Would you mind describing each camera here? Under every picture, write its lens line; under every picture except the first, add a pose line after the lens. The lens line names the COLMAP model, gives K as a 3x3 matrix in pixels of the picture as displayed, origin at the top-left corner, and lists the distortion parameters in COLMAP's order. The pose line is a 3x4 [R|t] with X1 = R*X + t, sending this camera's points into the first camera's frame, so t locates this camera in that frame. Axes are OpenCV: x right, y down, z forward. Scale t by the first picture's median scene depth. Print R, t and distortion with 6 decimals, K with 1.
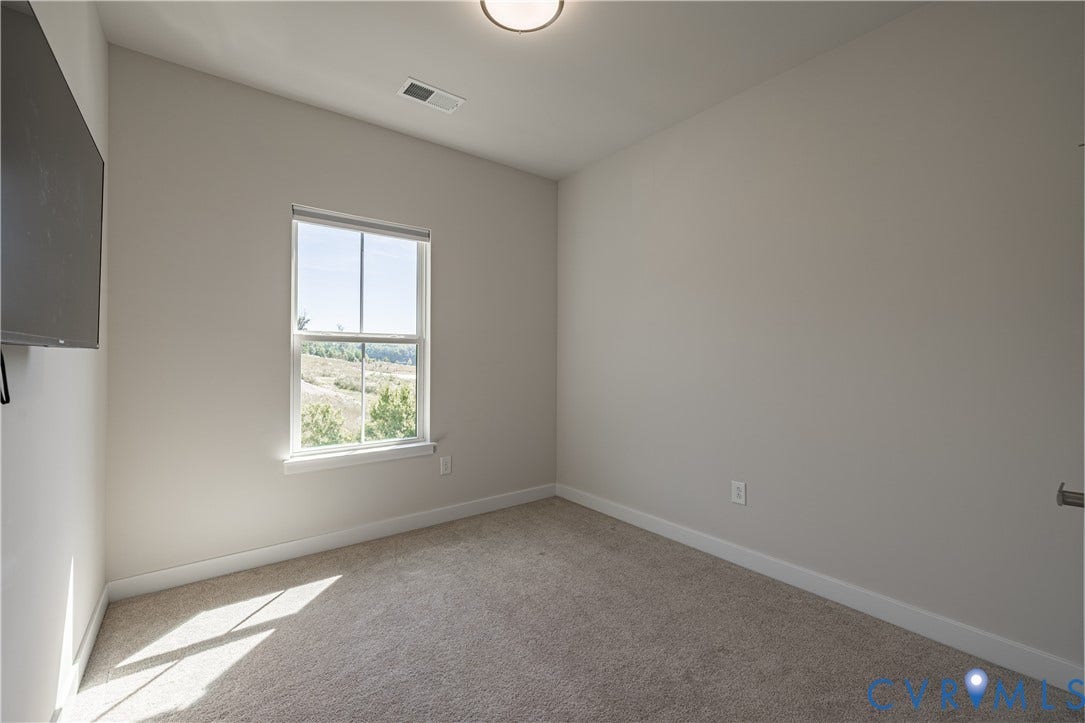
lens RADIAL K [[458.0, 0, 543.5], [0, 458.0, 355.9], [0, 0, 1]] dist [0.001741, 0.000235]
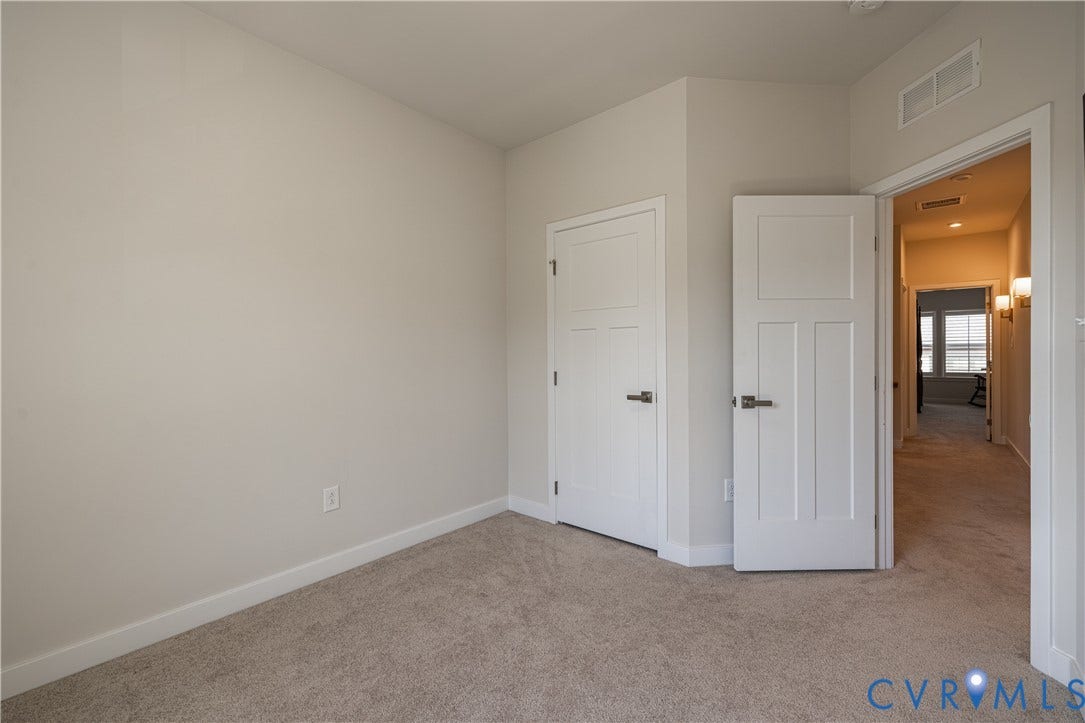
lens RADIAL K [[458.0, 0, 543.5], [0, 458.0, 355.9], [0, 0, 1]] dist [0.001741, 0.000235]
pose [[-0.194052, -0.003504, 0.980985, -0.580605], [0.013240, 0.999893, 0.006191, 0.007454], [-0.980902, 0.014189, -0.193985, 0.762173]]
